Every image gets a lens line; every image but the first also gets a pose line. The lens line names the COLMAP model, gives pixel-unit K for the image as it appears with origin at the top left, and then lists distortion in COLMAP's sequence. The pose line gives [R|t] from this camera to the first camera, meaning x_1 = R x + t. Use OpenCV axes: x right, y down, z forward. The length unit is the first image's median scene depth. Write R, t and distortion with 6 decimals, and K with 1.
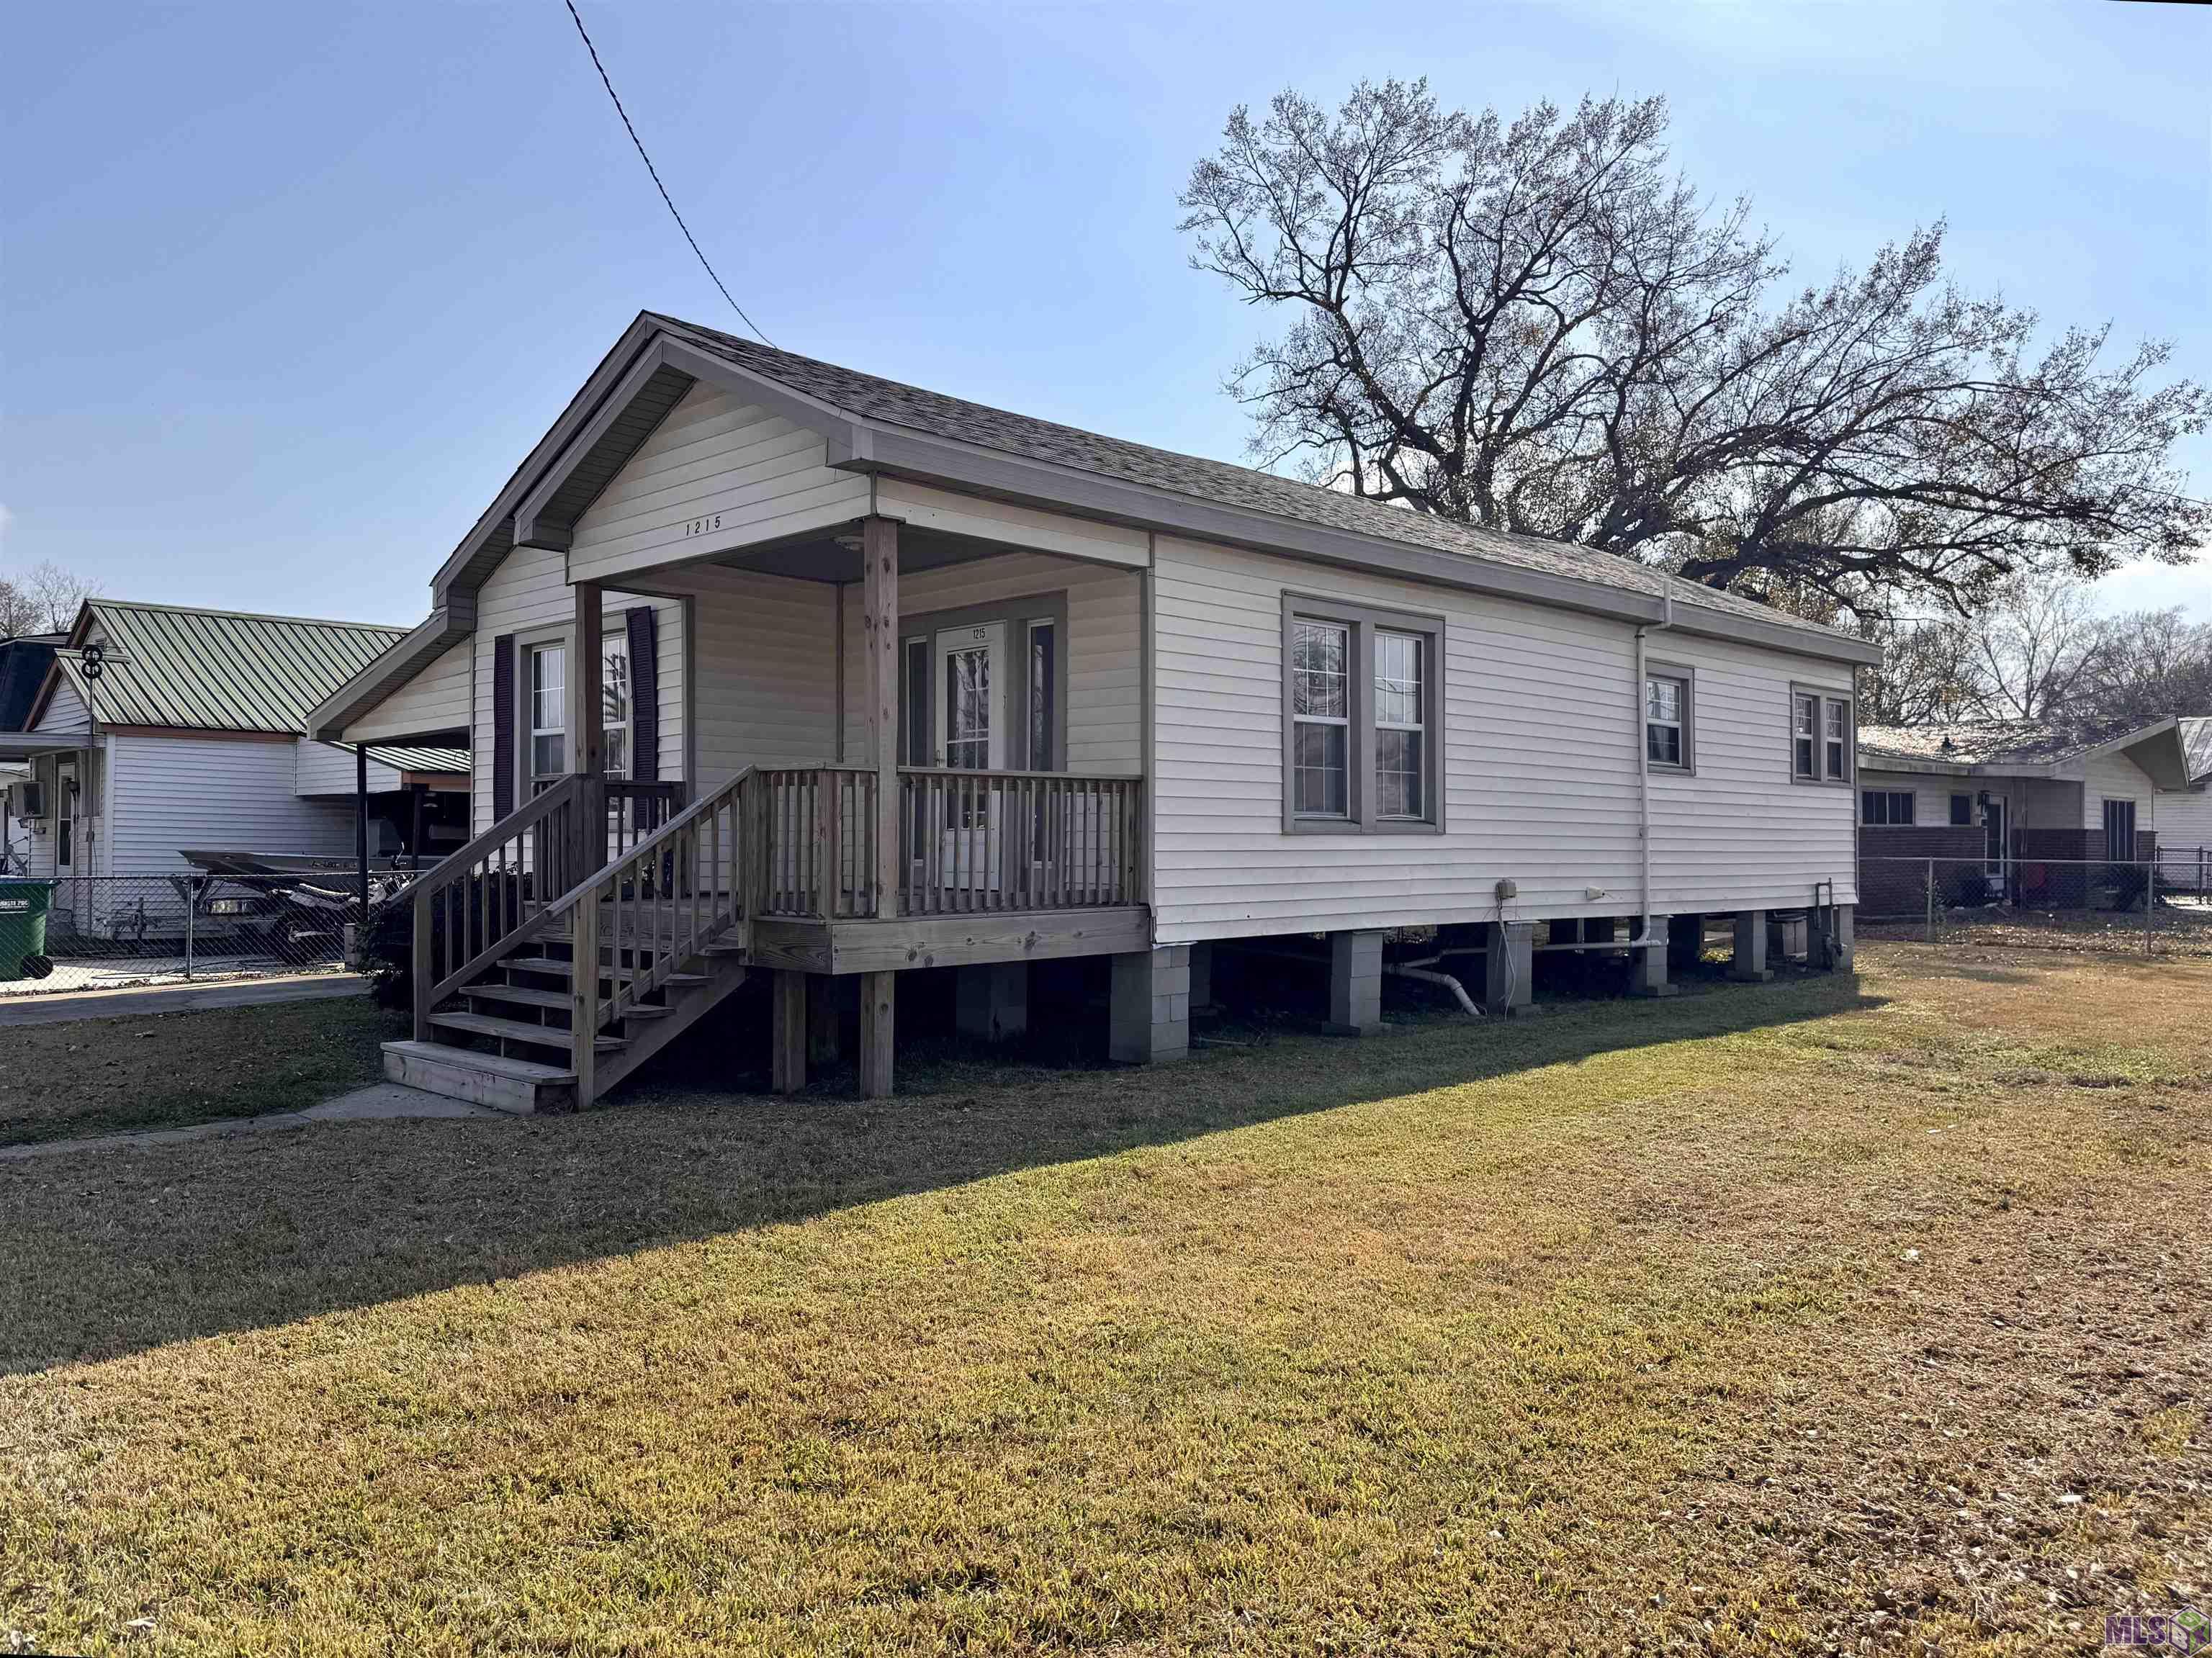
lens RADIAL K [[1593.0, 0, 1106.0], [0, 1593.0, 829.0], [0, 0, 1]] dist [0.007656, -0.000646]
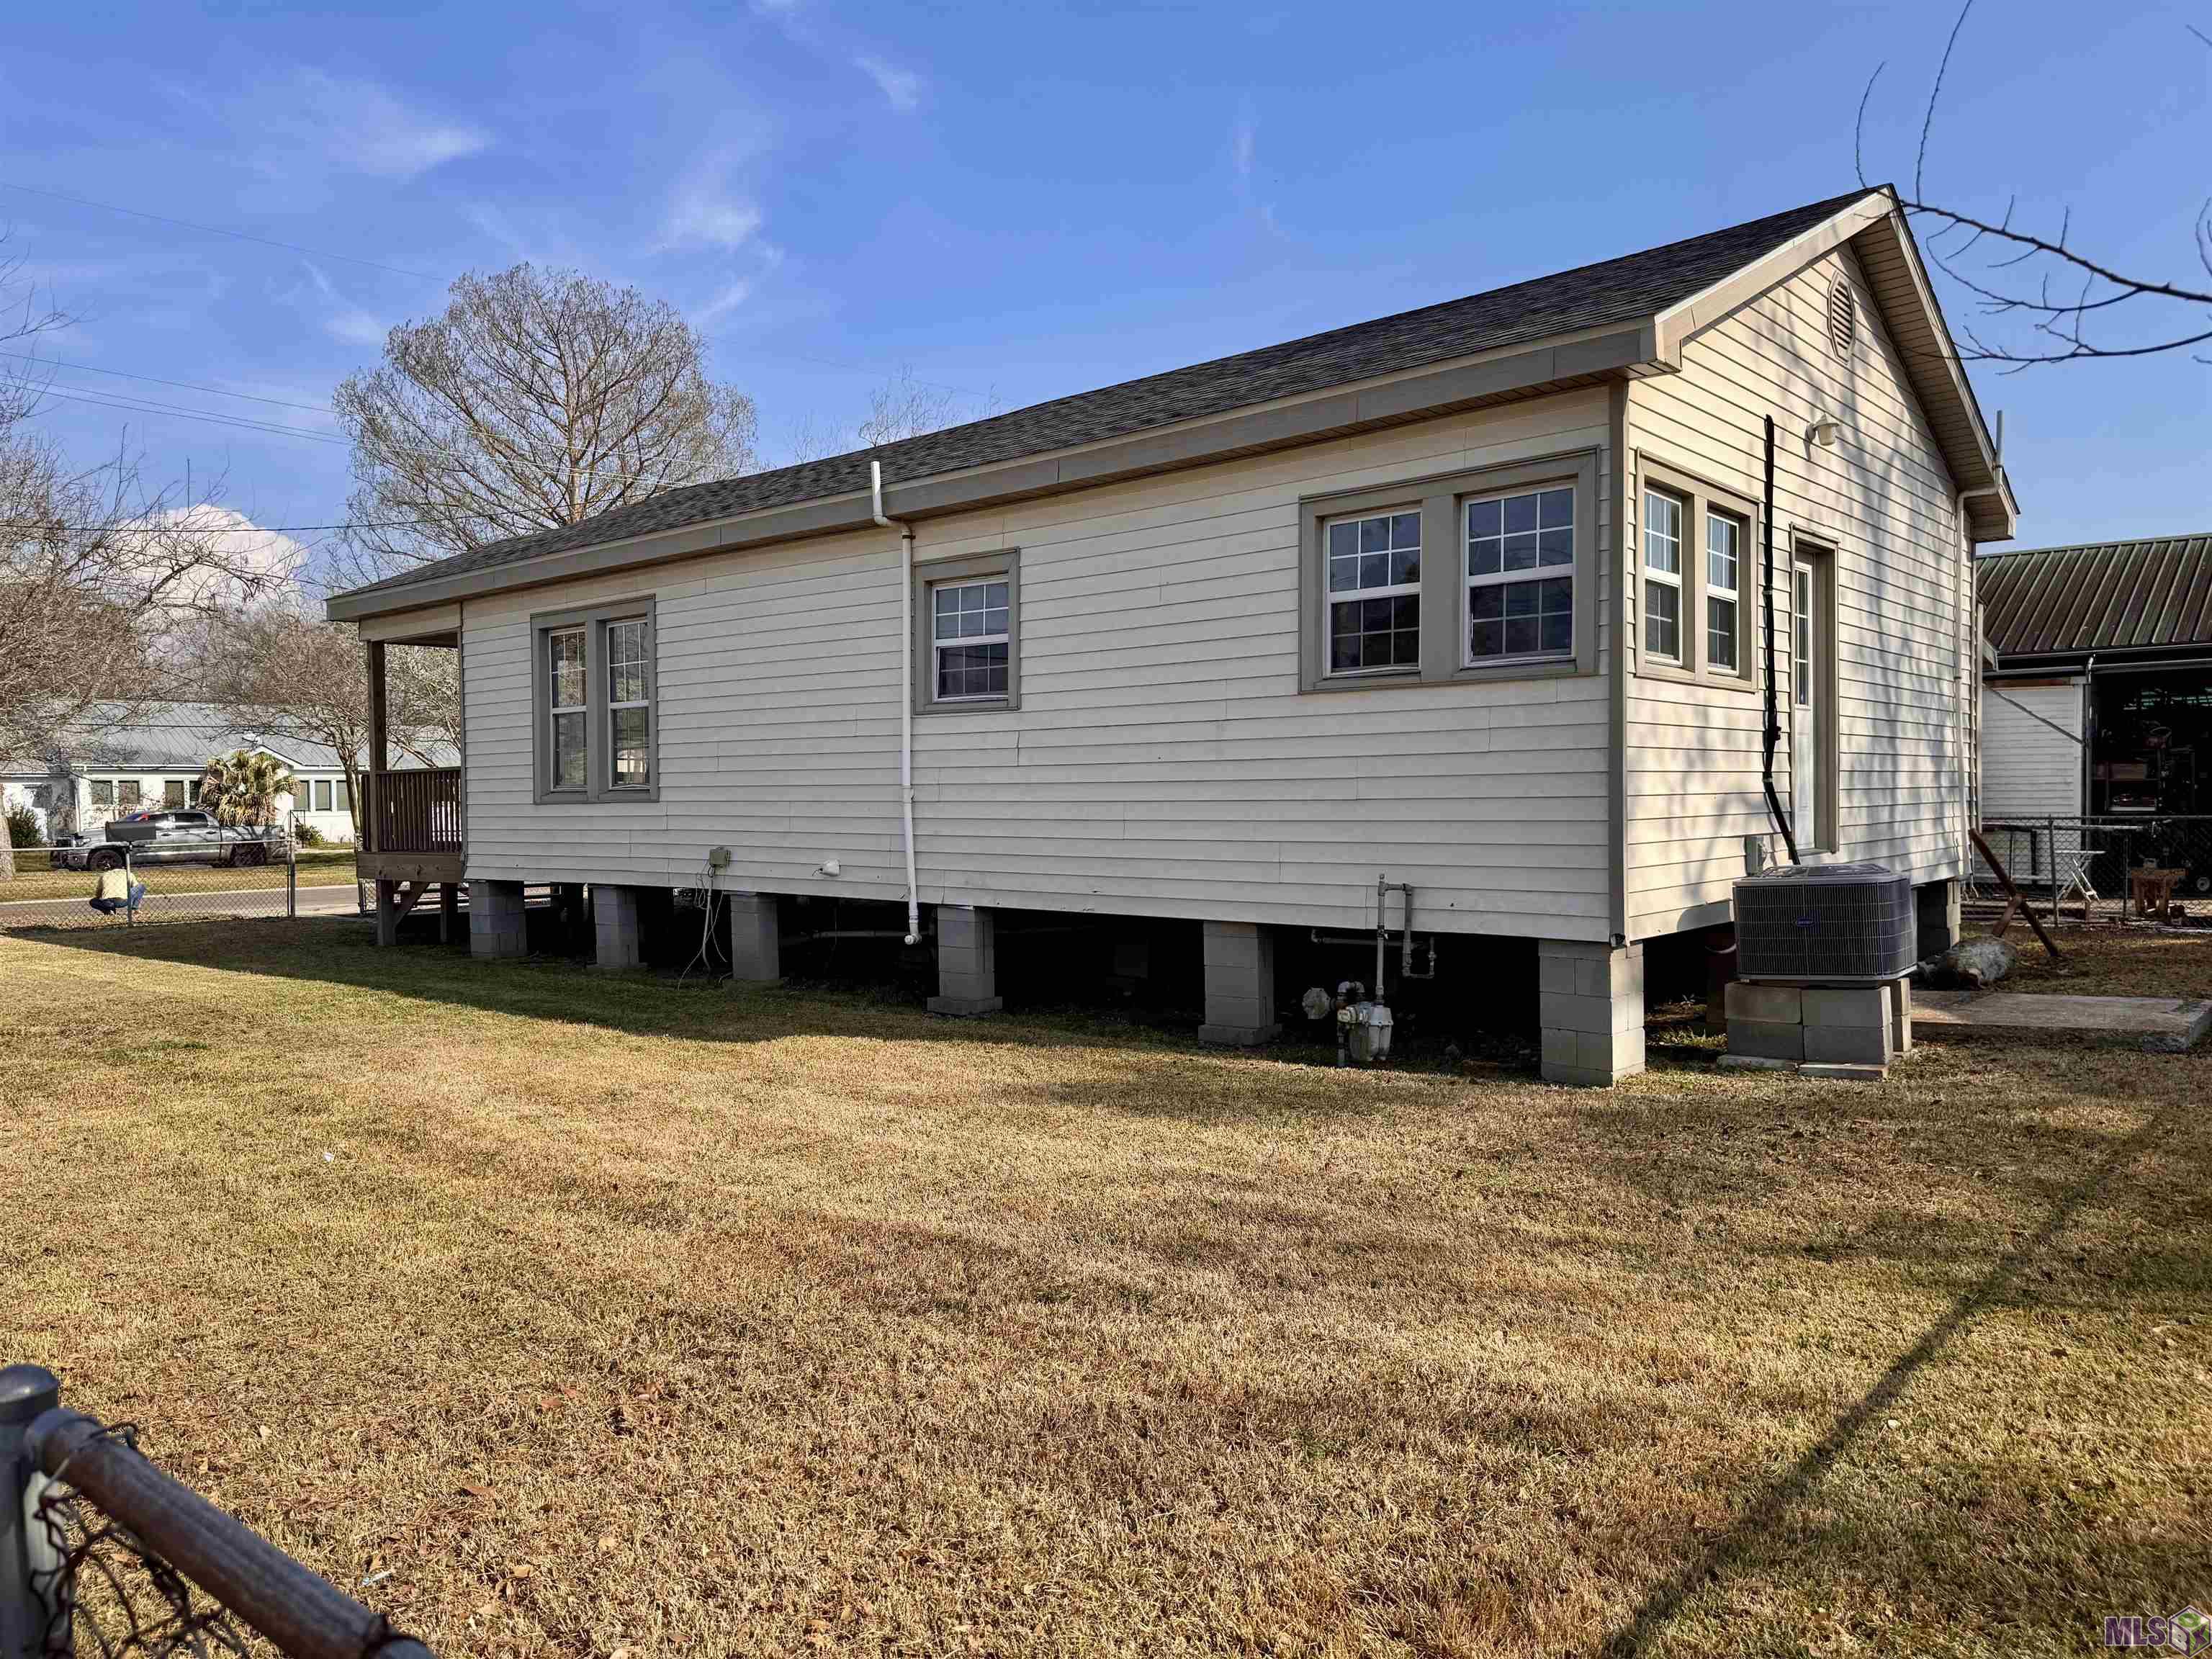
lens RADIAL K [[1525.5, 0, 1106.7], [0, 1525.5, 813.2], [0, 0, 1]] dist [0.099578, -0.150355]
pose [[0.083460, 0.002385, -0.996508, 1.041804], [0.013078, 0.999908, 0.003489, 0.009433], [0.996425, -0.013324, 0.083421, 1.003534]]
